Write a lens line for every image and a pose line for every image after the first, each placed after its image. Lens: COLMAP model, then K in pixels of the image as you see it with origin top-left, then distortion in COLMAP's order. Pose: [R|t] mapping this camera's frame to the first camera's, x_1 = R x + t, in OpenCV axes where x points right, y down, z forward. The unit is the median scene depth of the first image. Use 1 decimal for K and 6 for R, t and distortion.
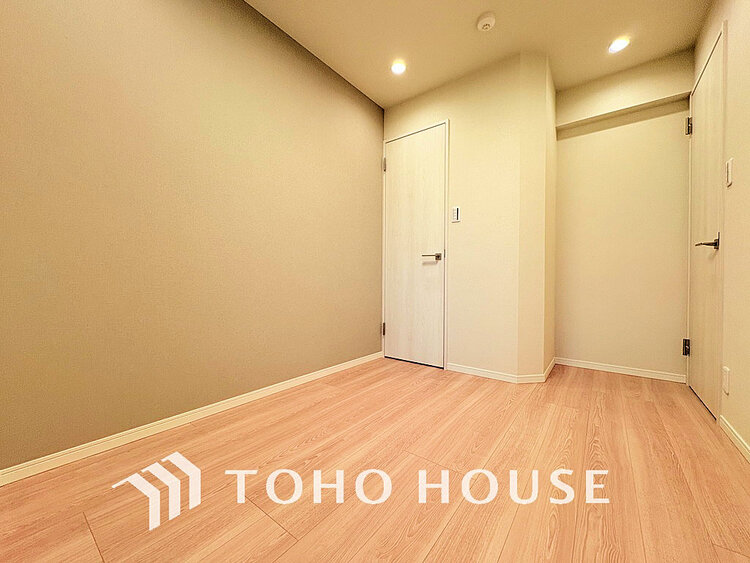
lens RADIAL K [[299.2, 0, 380.1], [0, 299.2, 283.9], [0, 0, 1]] dist [-0.000127, 0.000850]
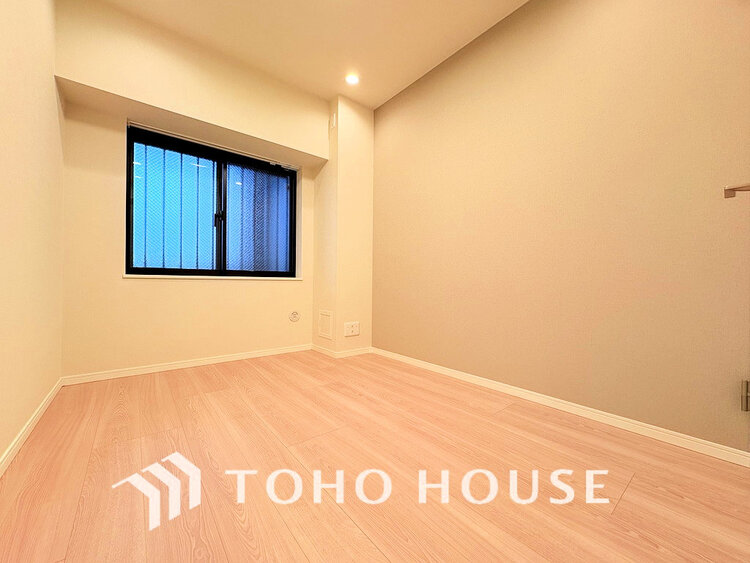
lens RADIAL K [[299.2, 0, 379.2], [0, 299.2, 278.0], [0, 0, 1]] dist [-0.000127, 0.000850]
pose [[-0.221961, 0.005863, -0.975038, 0.770000], [-0.000619, 0.999981, 0.006154, -0.031627], [0.975055, 0.001969, -0.221953, 0.857704]]
